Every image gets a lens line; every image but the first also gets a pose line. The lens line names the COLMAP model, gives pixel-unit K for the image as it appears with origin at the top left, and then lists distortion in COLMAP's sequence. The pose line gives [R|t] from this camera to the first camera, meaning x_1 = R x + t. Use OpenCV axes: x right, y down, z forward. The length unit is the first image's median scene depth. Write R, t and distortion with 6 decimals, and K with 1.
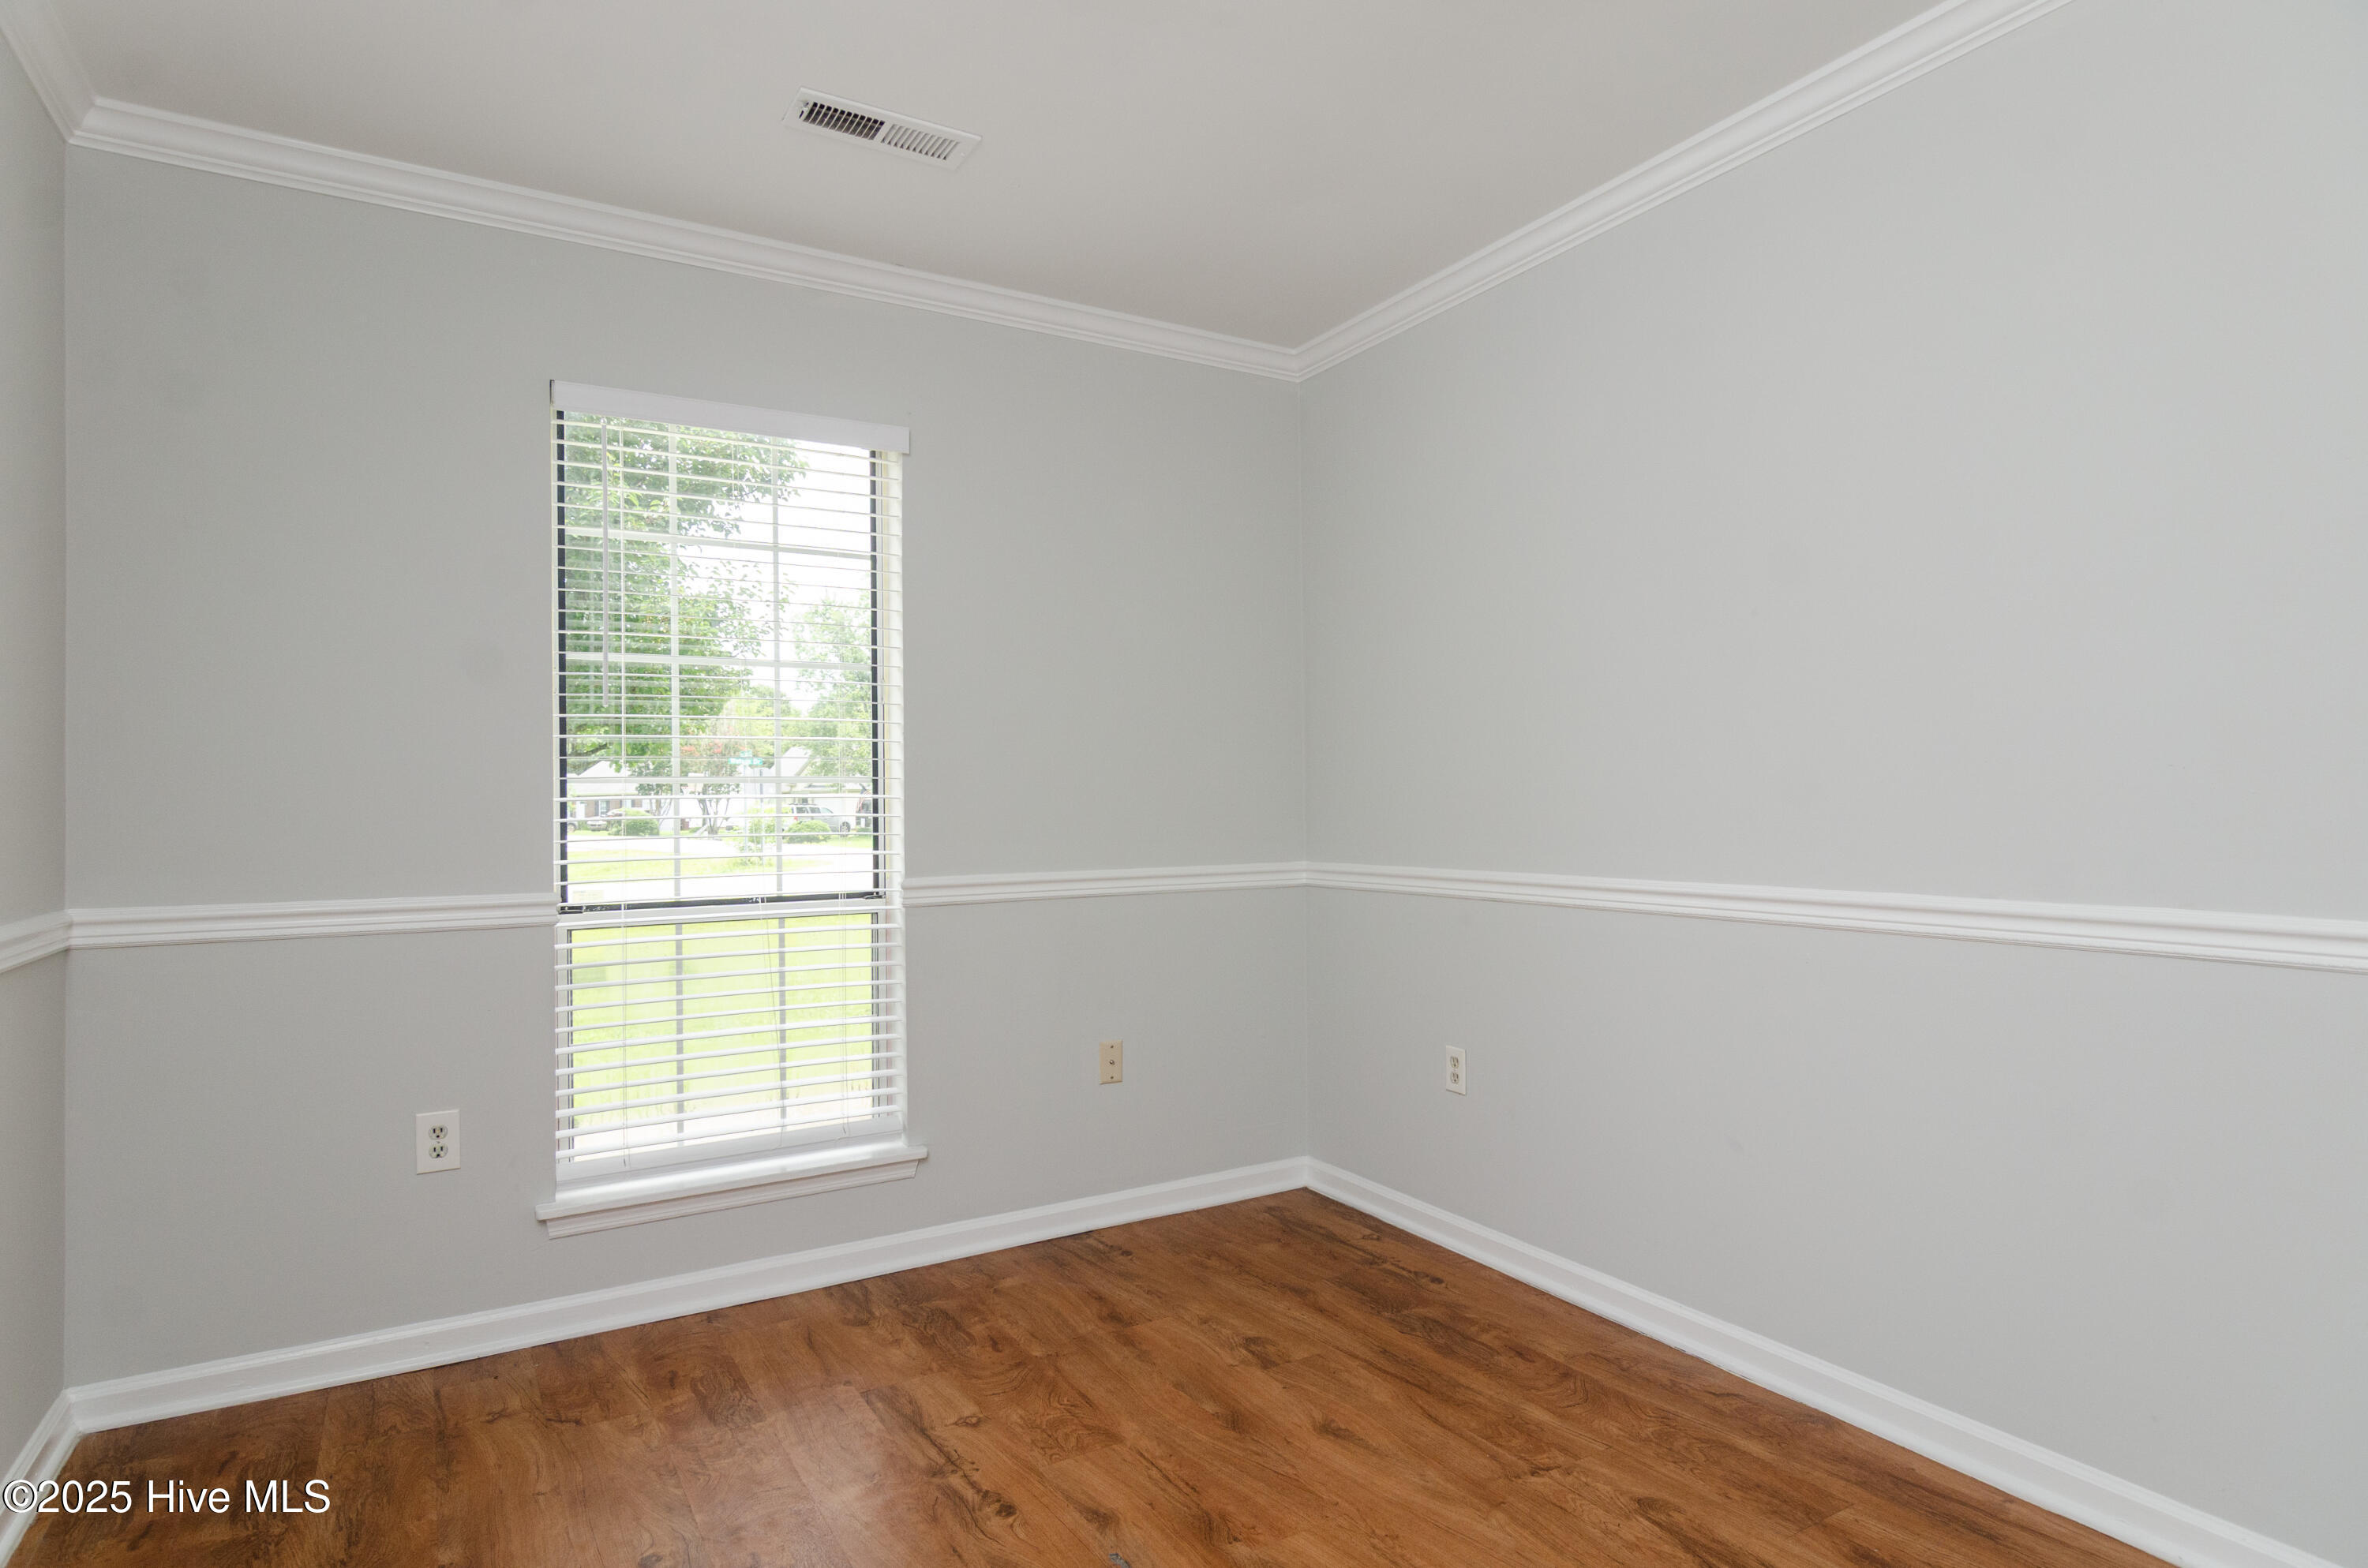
lens RADIAL K [[1273.8, 0, 1171.8], [0, 1273.8, 807.4], [0, 0, 1]] dist [-0.003212, 0.001016]
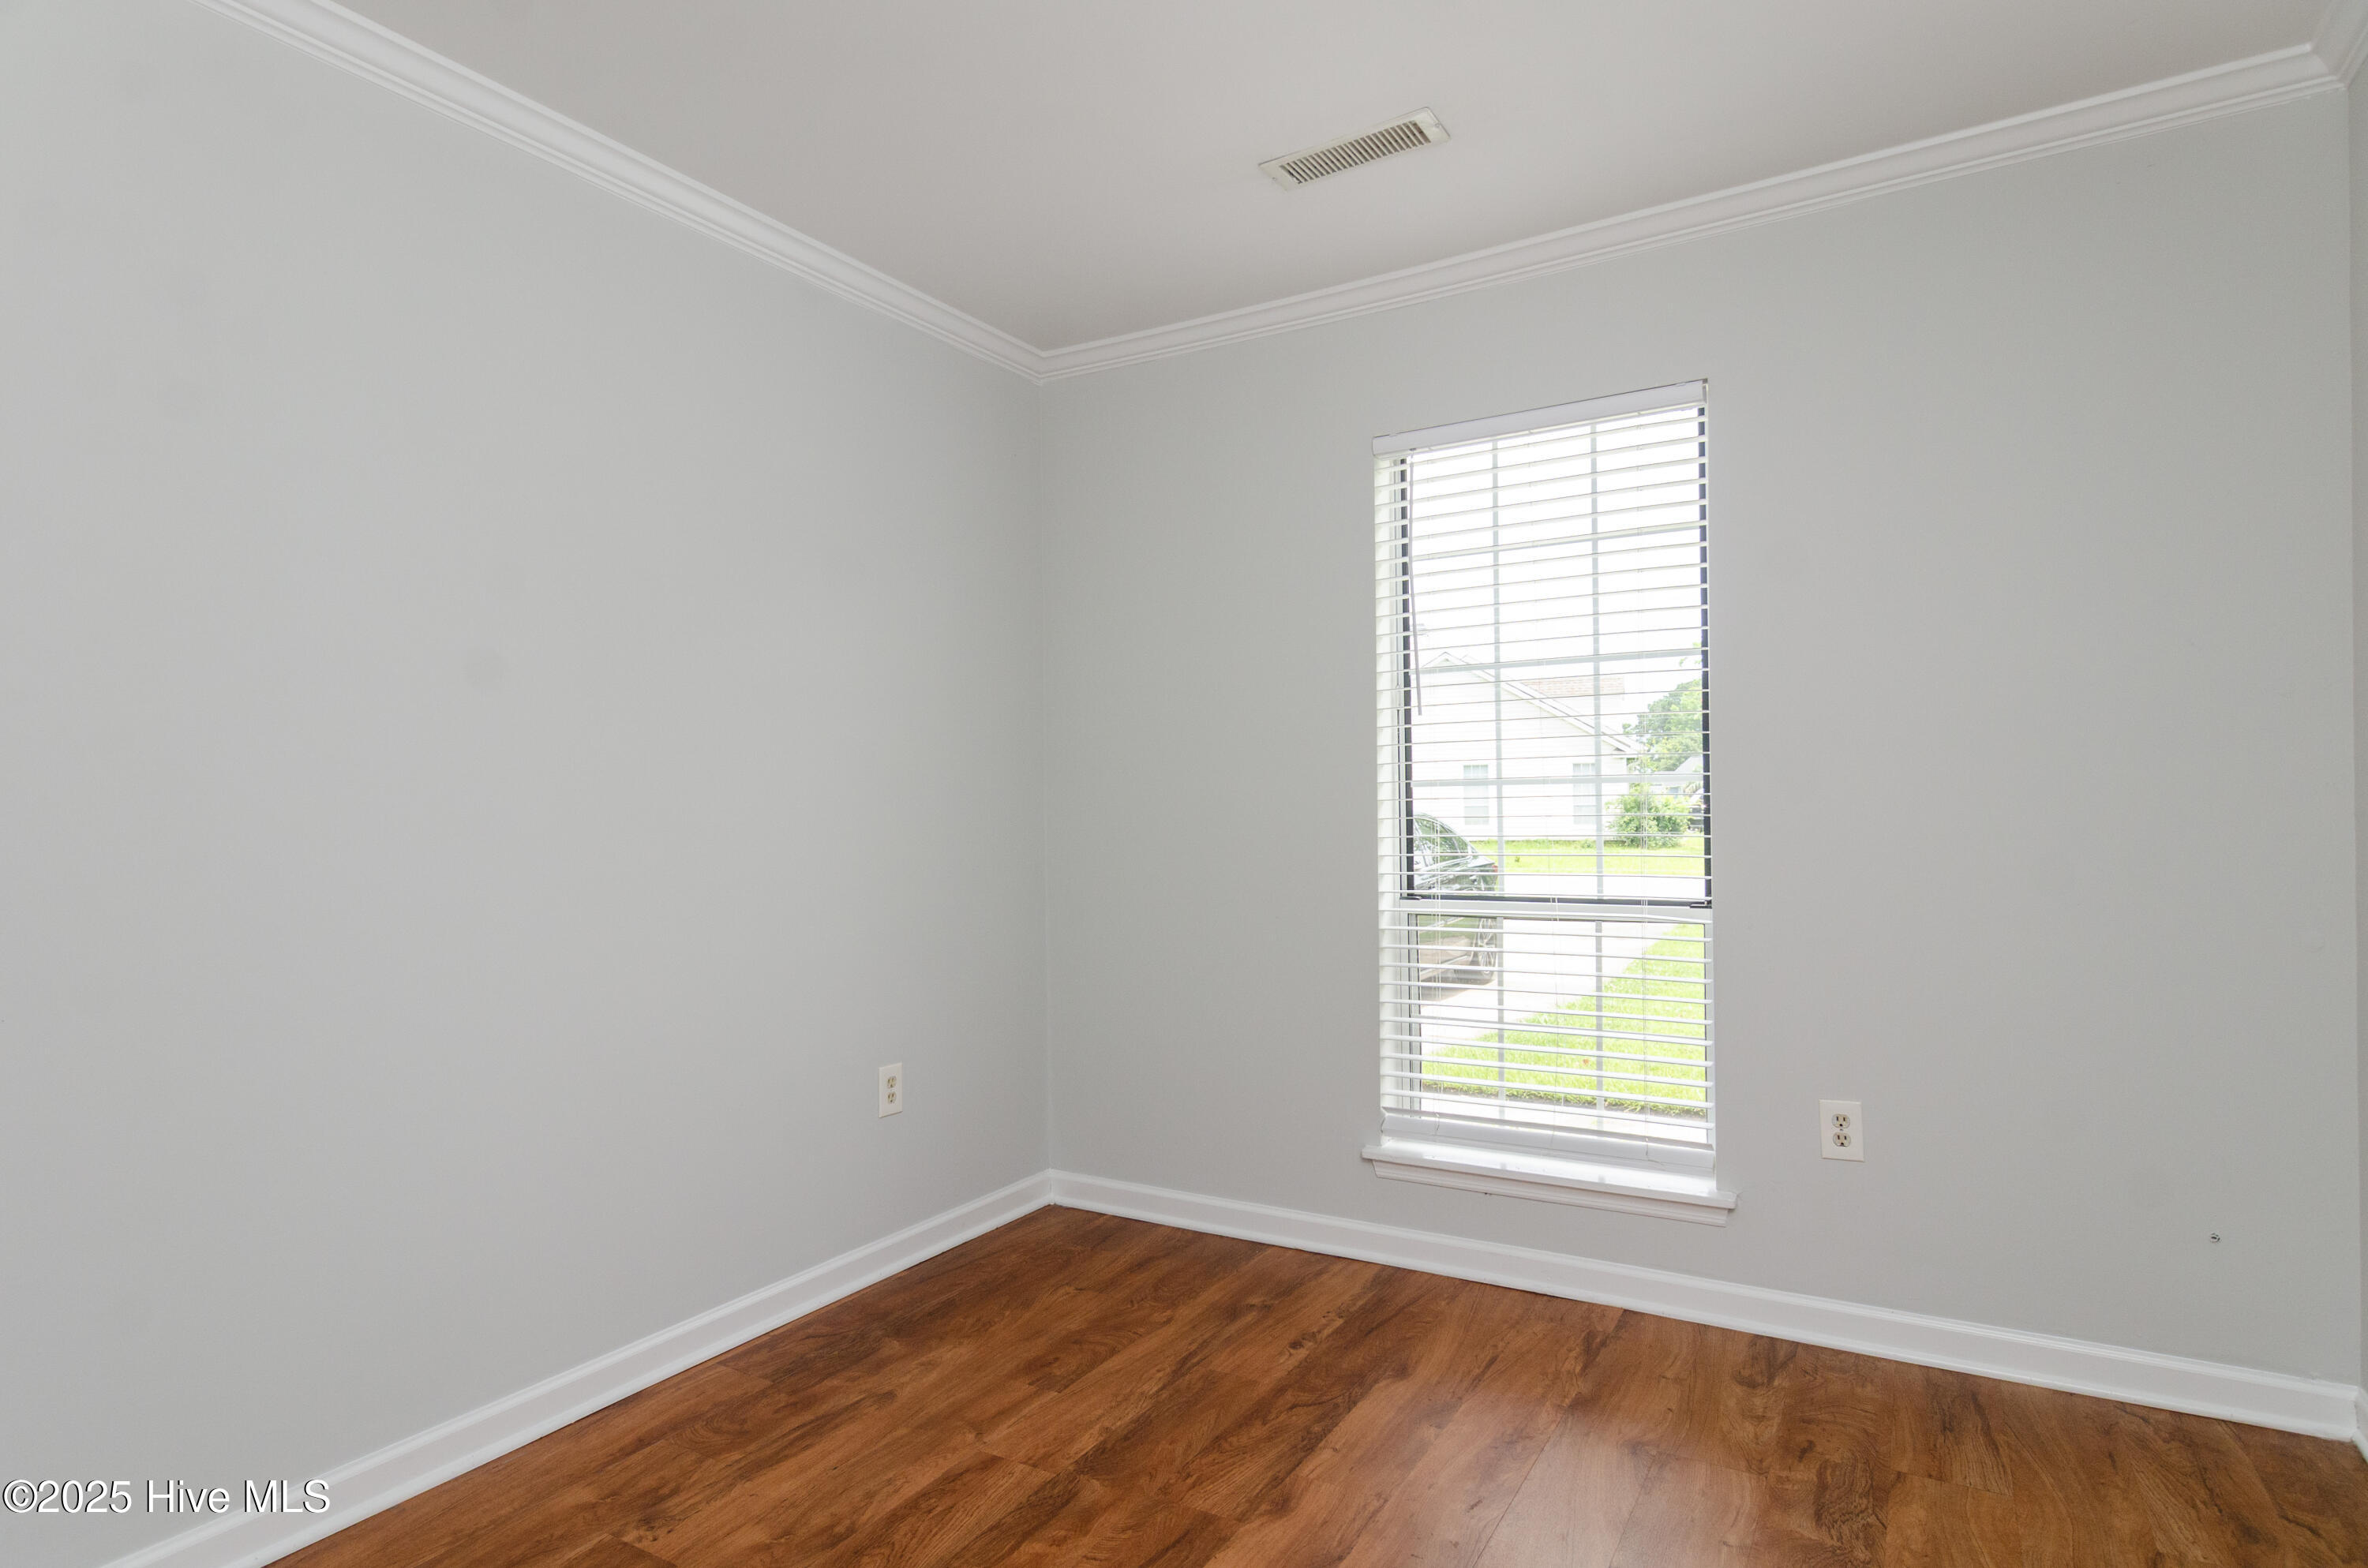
lens RADIAL K [[1266.2, 0, 1178.8], [0, 1266.2, 821.9], [0, 0, 1]] dist [-0.003133, 0.003437]
pose [[0.467844, 0.011360, -0.883738, 0.379791], [0.000765, 0.999912, 0.013258, -0.001144], [0.883811, -0.006879, 0.467794, 0.254728]]
